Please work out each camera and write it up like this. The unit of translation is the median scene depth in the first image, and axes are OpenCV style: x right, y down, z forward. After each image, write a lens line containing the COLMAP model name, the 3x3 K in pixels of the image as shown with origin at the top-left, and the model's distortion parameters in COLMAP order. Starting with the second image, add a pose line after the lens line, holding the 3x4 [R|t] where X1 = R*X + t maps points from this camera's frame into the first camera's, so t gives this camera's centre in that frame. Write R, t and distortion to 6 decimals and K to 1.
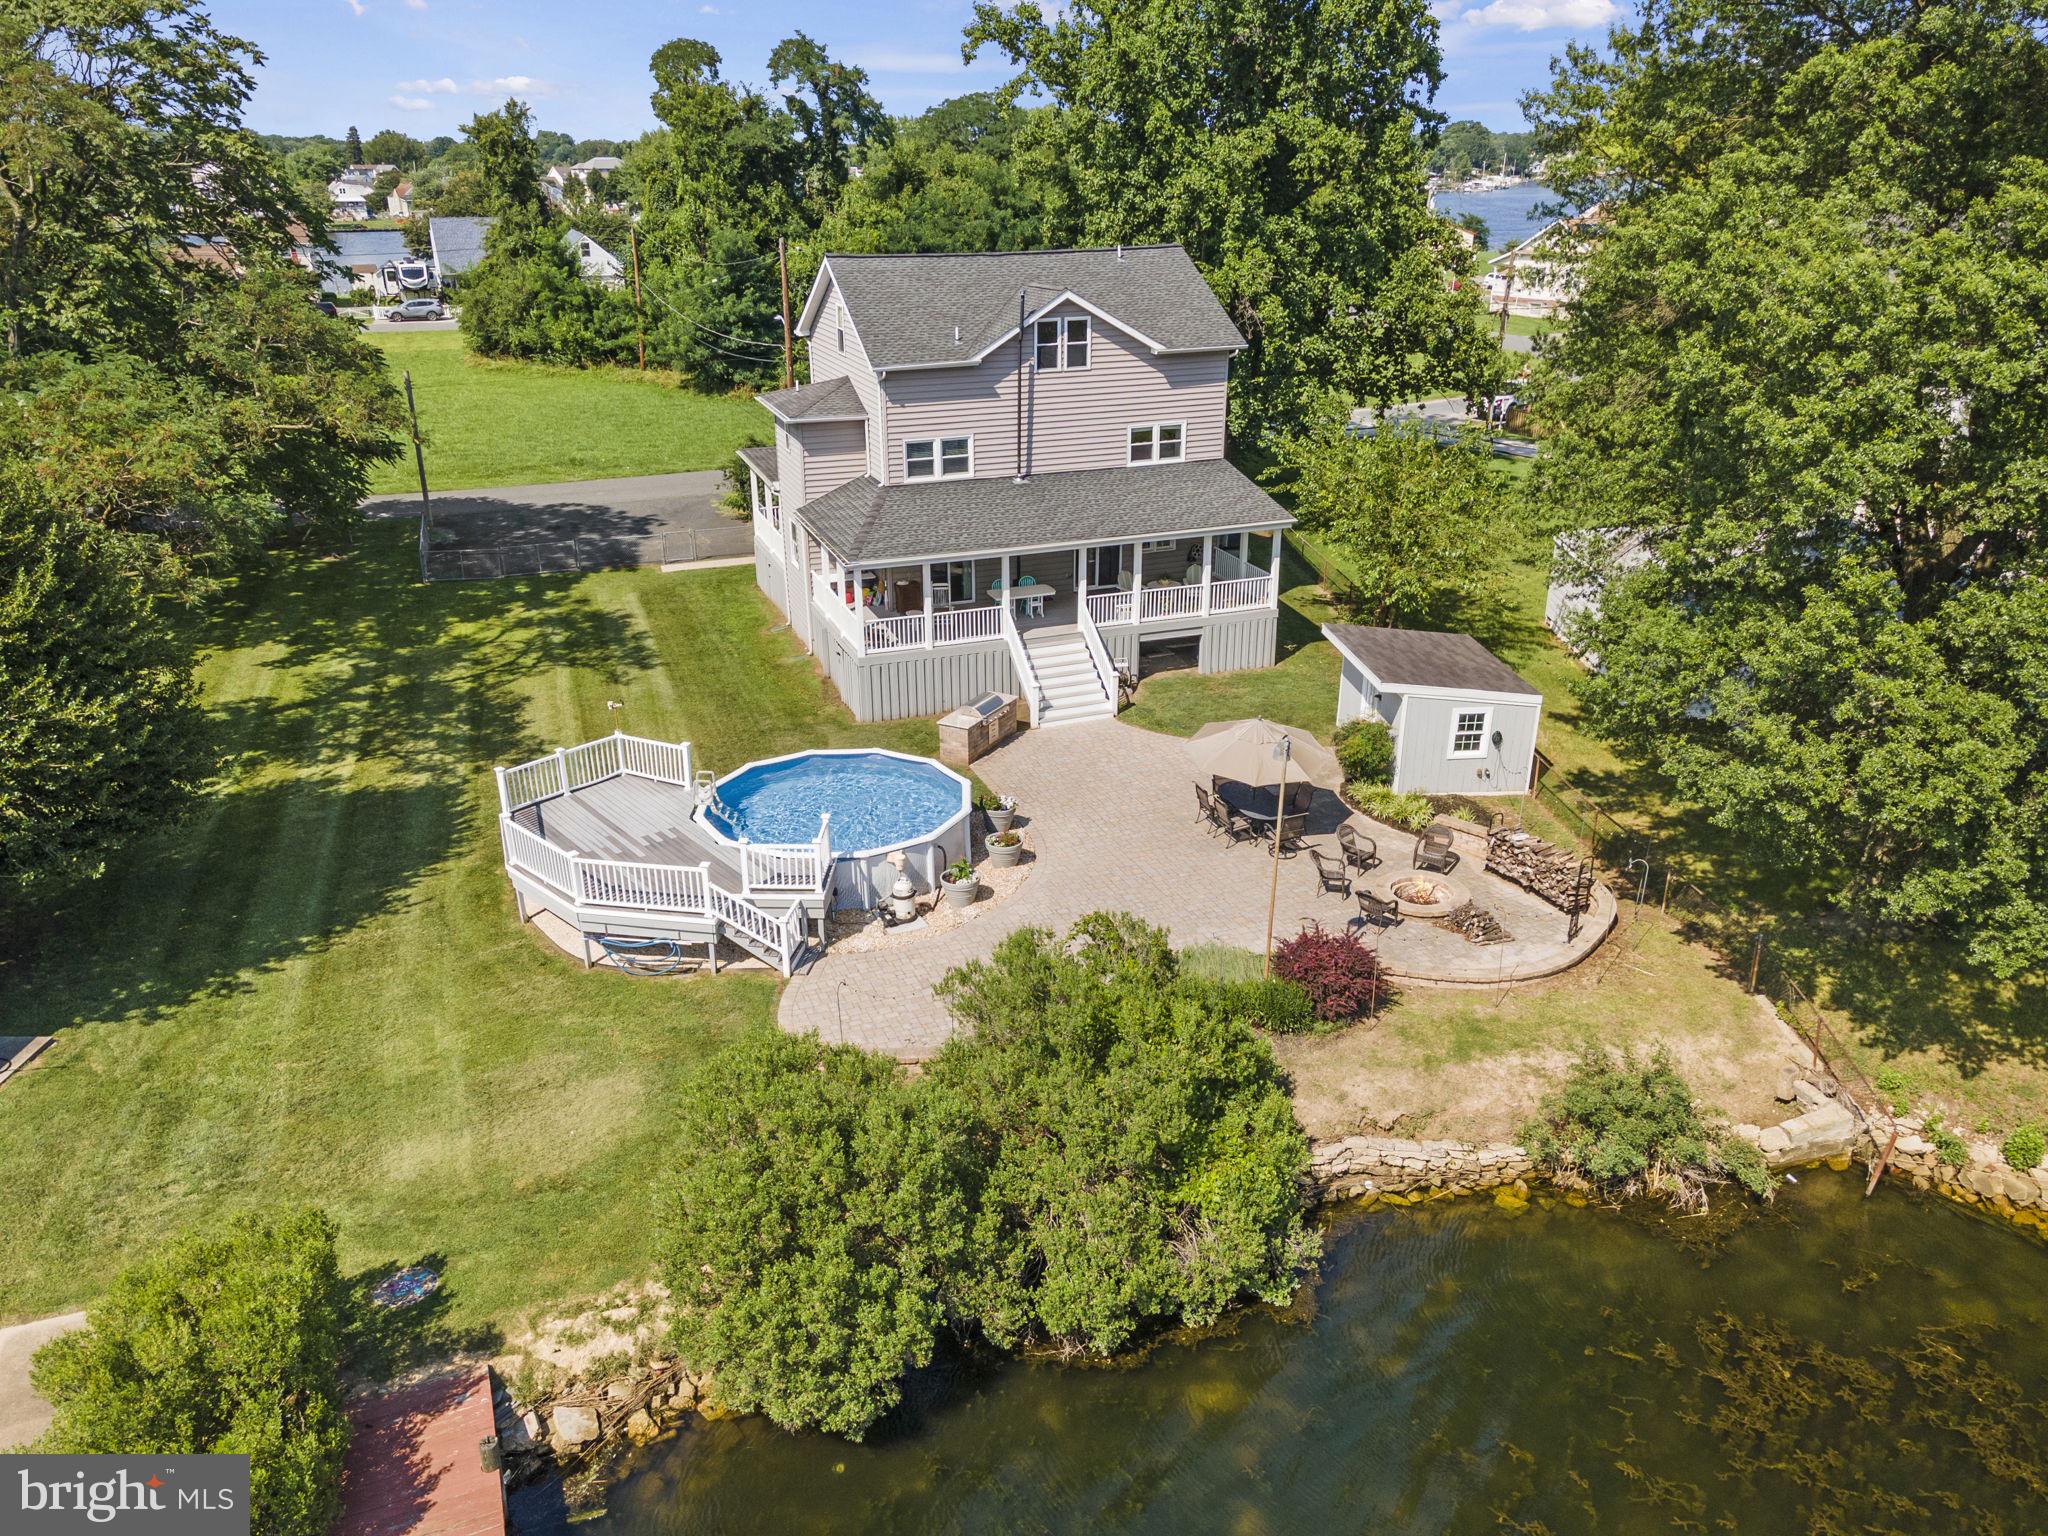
lens RADIAL K [[1527.2, 0, 1027.8], [0, 1527.2, 771.7], [0, 0, 1]] dist [0.008216, 0.054946]
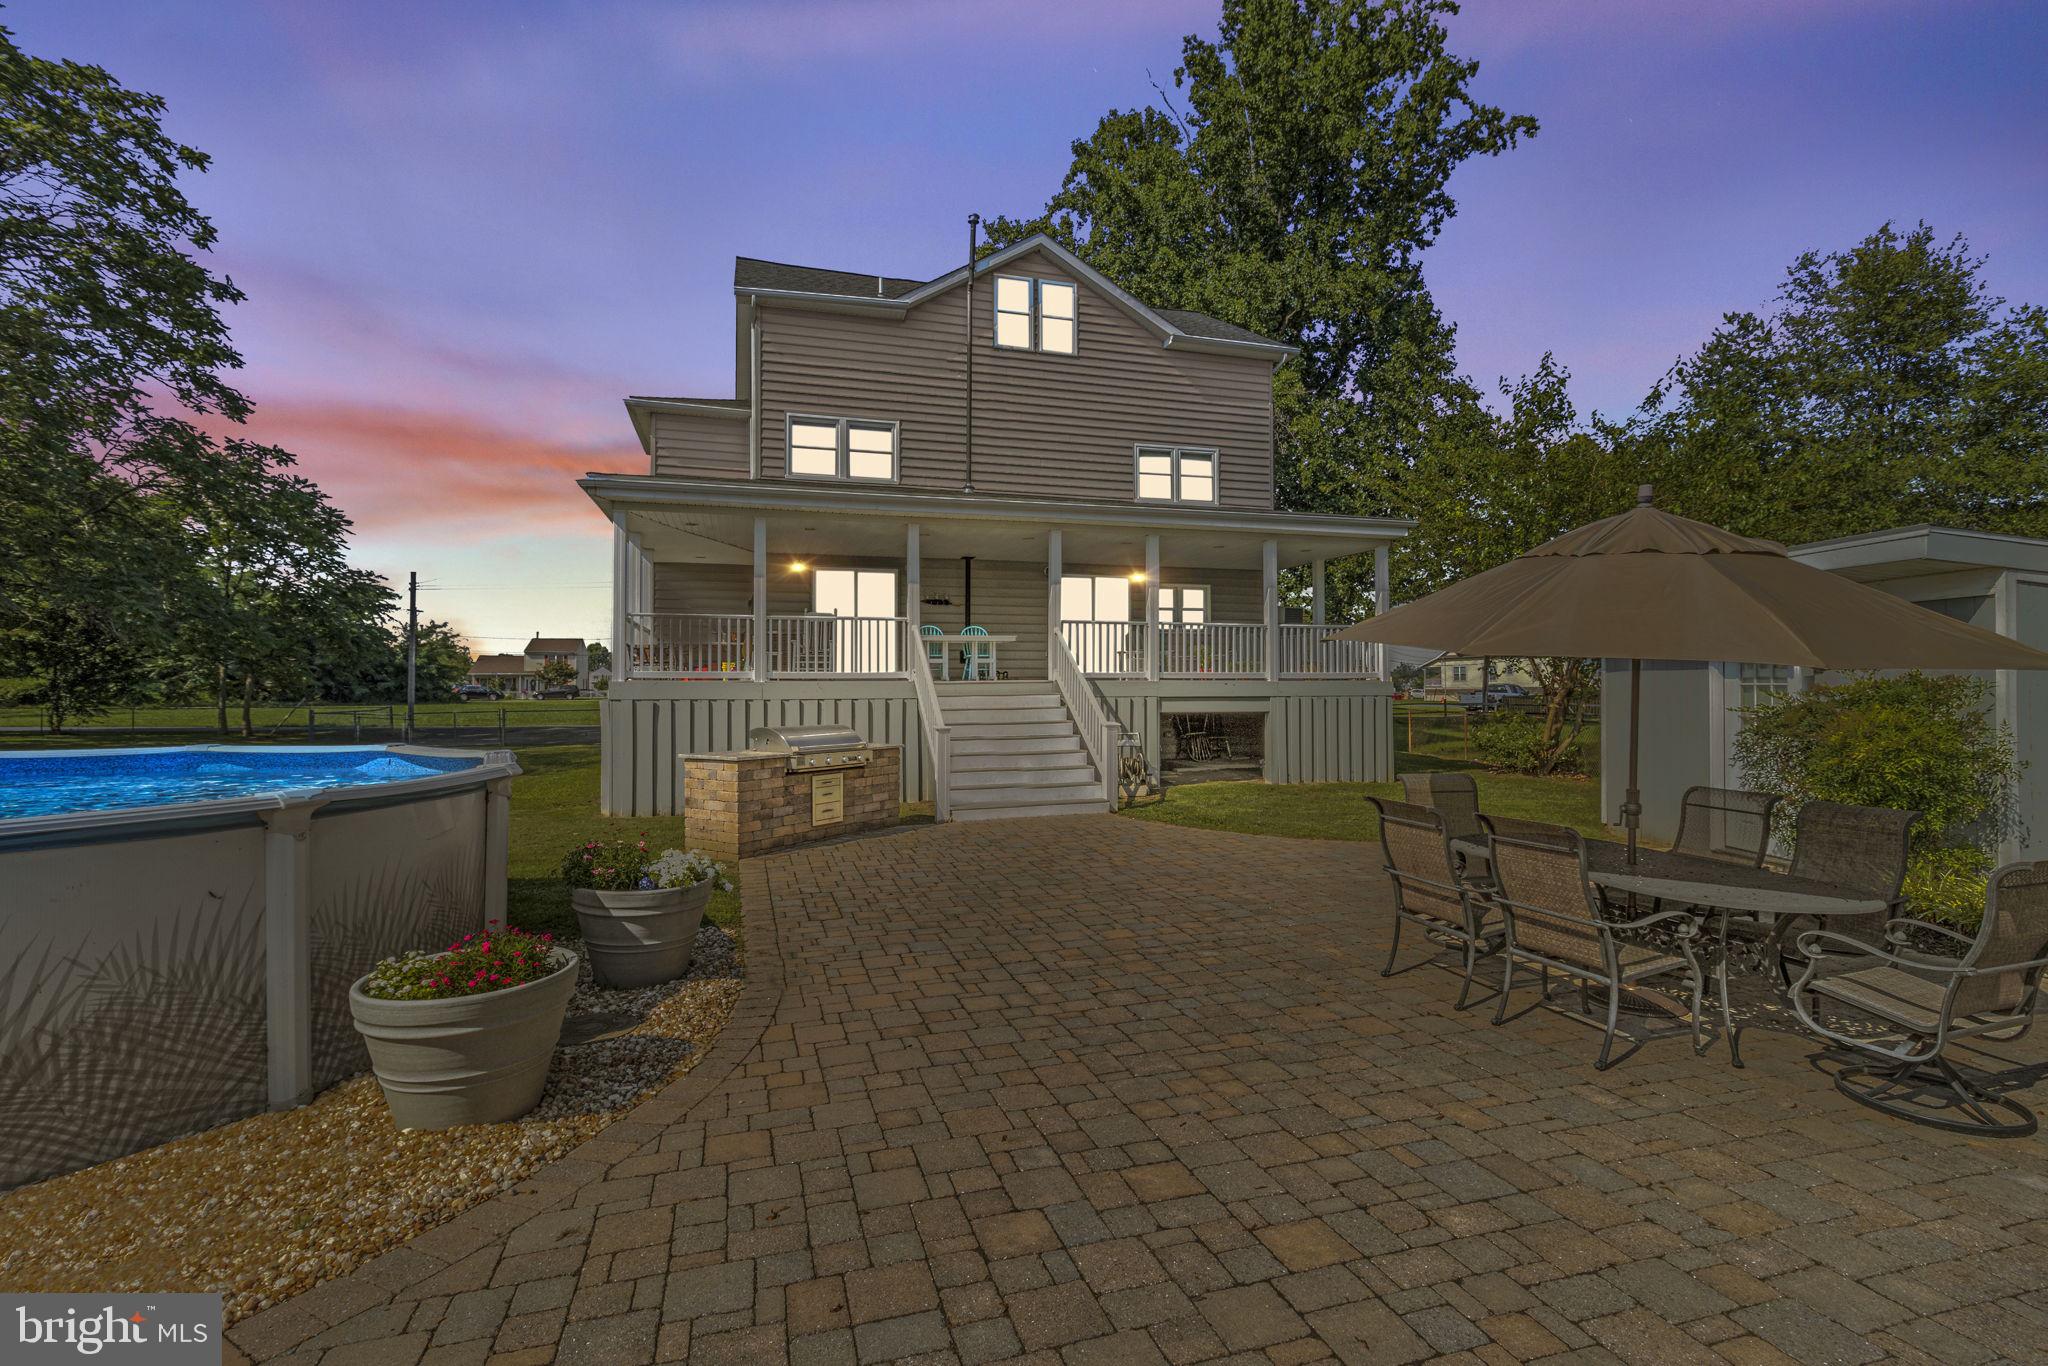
lens RADIAL K [[968.1, 0, 1029.7], [0, 968.1, 675.4], [0, 0, 1]] dist [0.003097, -0.004149]
pose [[0.996392, -0.010722, -0.084189, 0.056568], [-0.022263, 0.924230, -0.381188, 0.043426], [0.081897, 0.381687, 0.920656, 0.665983]]
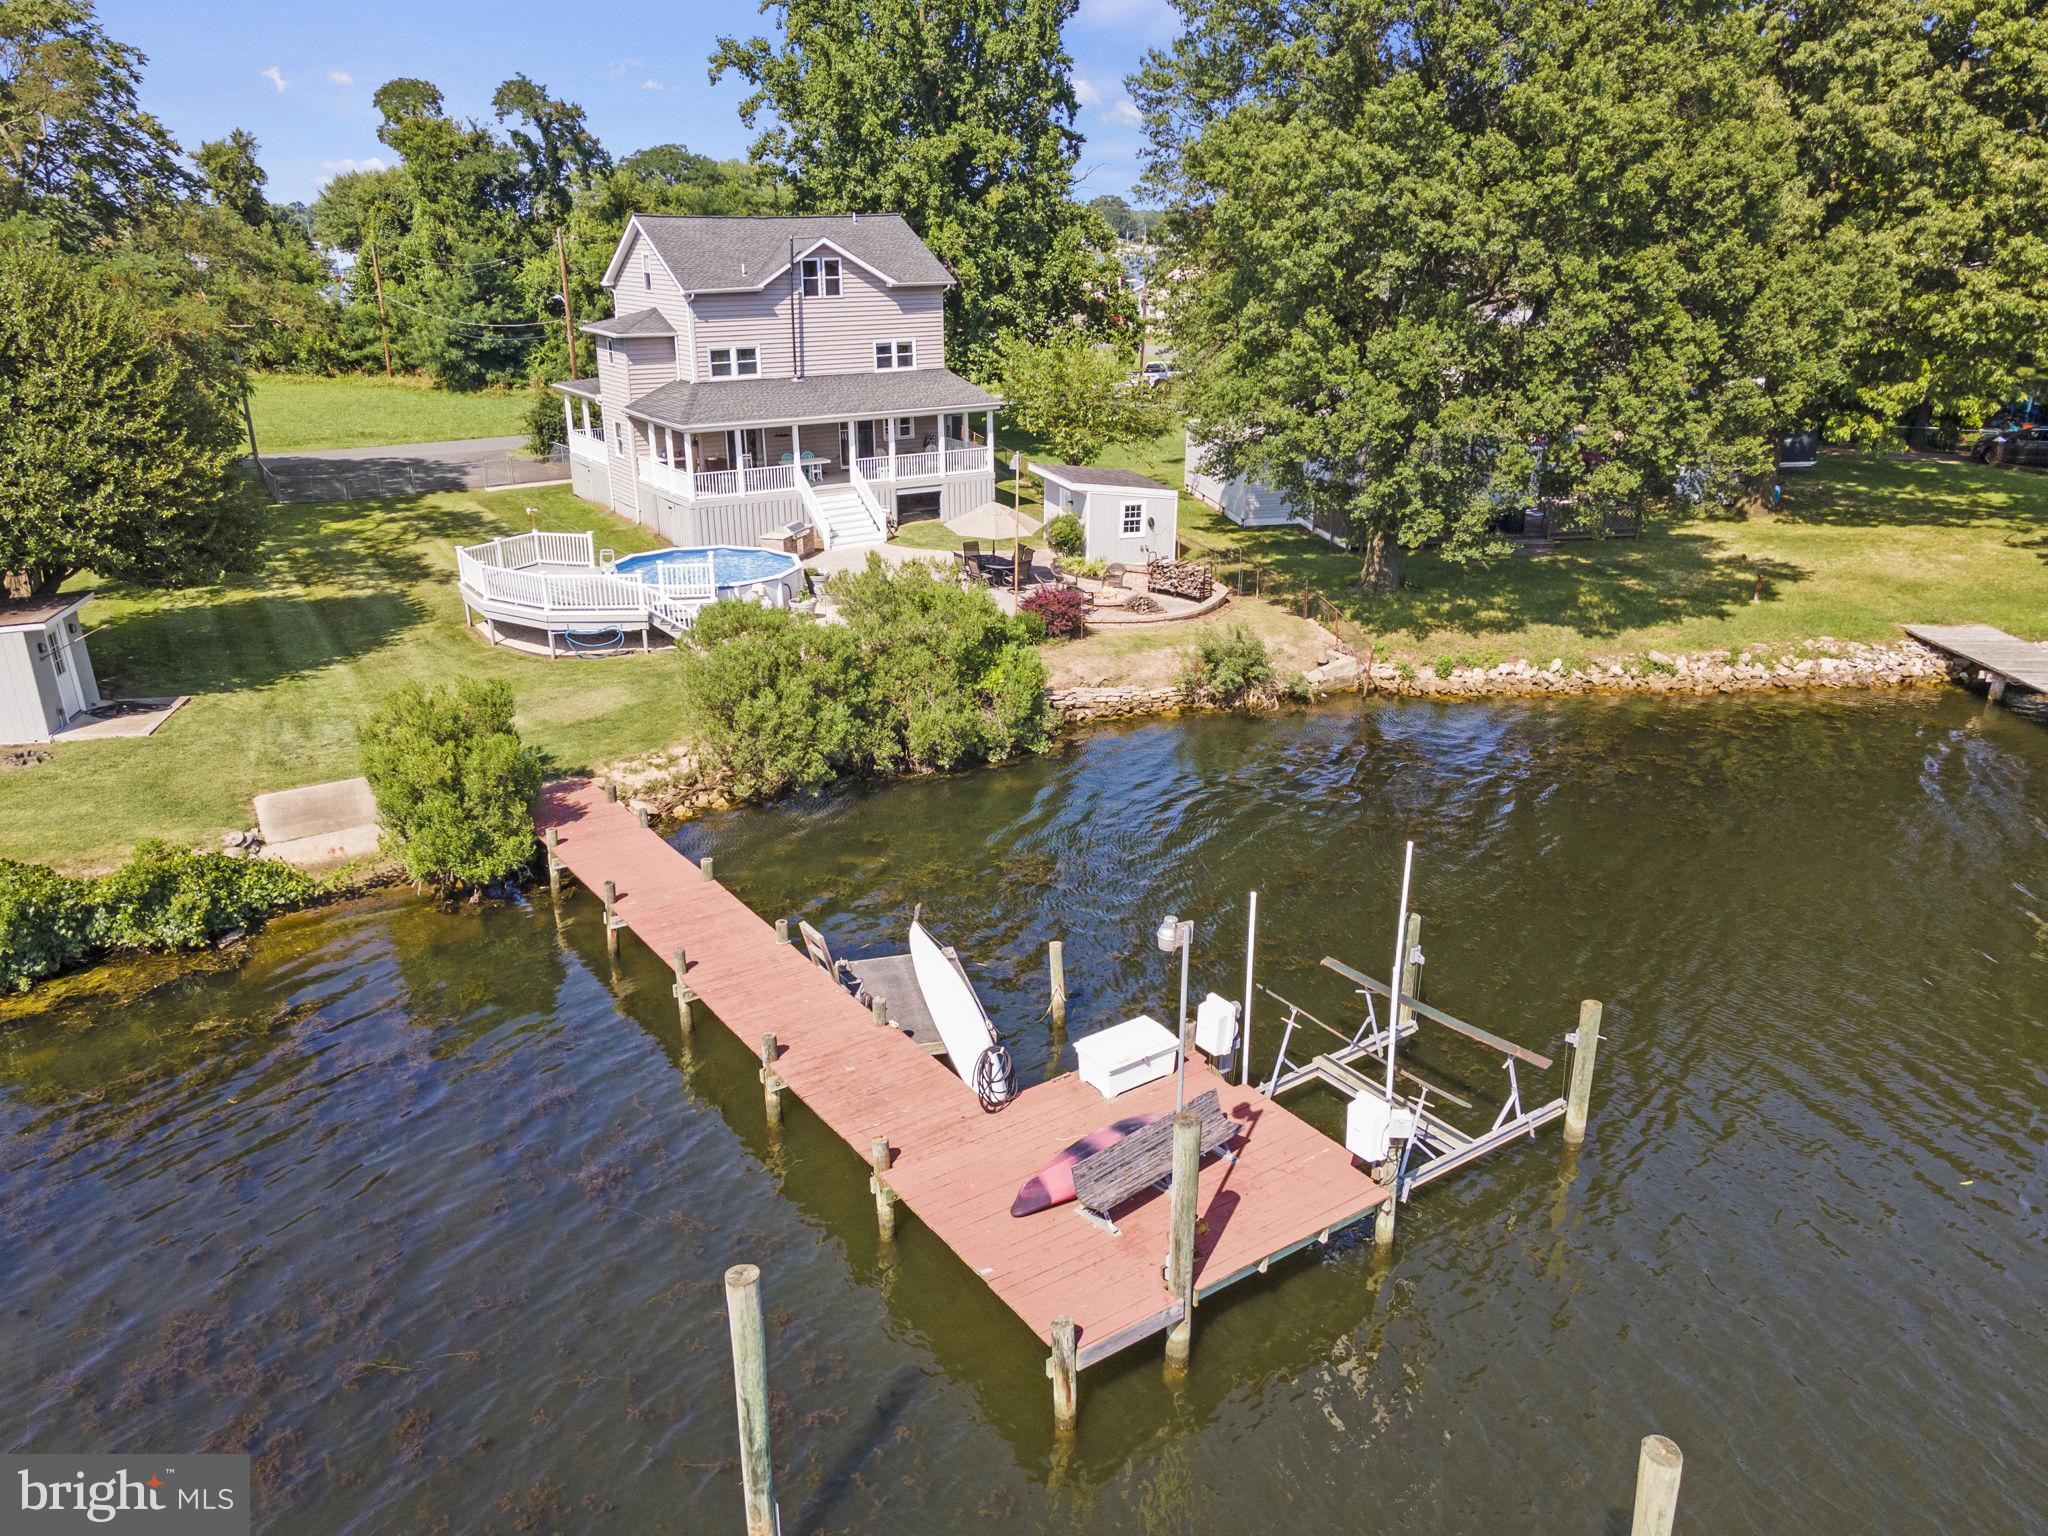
lens RADIAL K [[1527.2, 0, 1043.3], [0, 1527.2, 779.1], [0, 0, 1]] dist [0.008216, 0.054946]
pose [[0.976509, -0.074997, 0.202006, -0.093965], [0.083058, 0.996040, -0.031714, 0.224150], [-0.198827, 0.047747, 0.978871, -0.346766]]
